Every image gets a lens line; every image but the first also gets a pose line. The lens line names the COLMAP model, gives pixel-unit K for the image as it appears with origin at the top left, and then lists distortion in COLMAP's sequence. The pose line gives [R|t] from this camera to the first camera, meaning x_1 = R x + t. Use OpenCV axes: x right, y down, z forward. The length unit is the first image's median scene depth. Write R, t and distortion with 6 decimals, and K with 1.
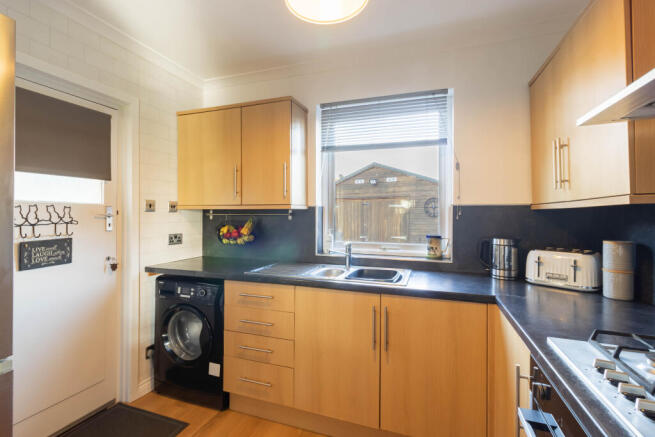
lens RADIAL K [[315.2, 0, 322.1], [0, 315.2, 212.8], [0, 0, 1]] dist [-0.001355, -0.000136]
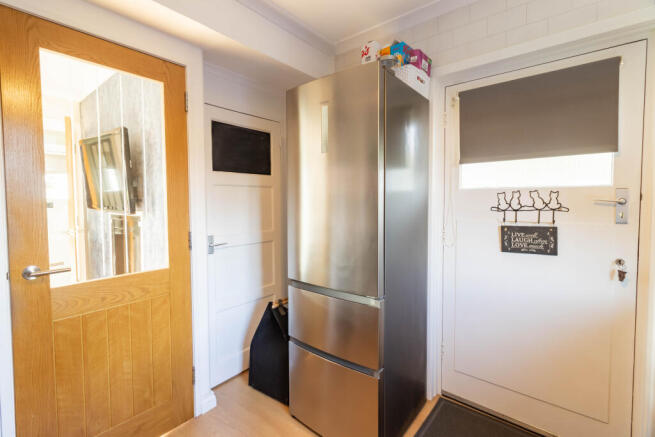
lens RADIAL K [[315.2, 0, 322.1], [0, 315.2, 212.8], [0, 0, 1]] dist [-0.001355, -0.000136]
pose [[-0.358794, 0.041517, -0.932493, 0.256816], [0.010390, 0.999126, 0.040485, -0.001778], [0.933359, 0.004837, -0.358912, 0.733191]]
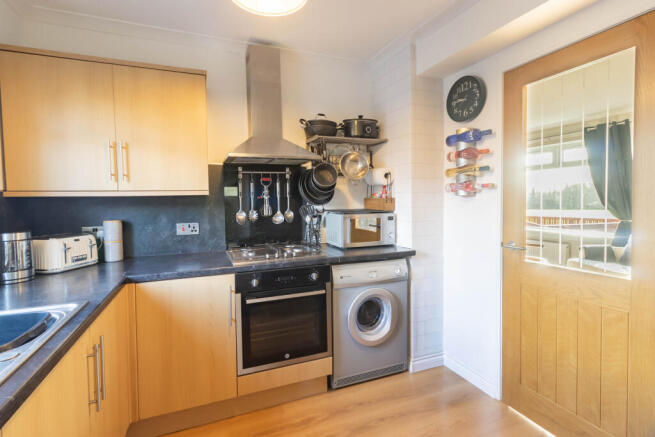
lens RADIAL K [[315.2, 0, 322.1], [0, 315.2, 212.8], [0, 0, 1]] dist [-0.001355, -0.000136]
pose [[-0.653599, -0.027108, 0.756355, -0.617404], [0.004936, 0.999184, 0.040077, 0.003630], [-0.756825, 0.029928, -0.652932, 1.037042]]
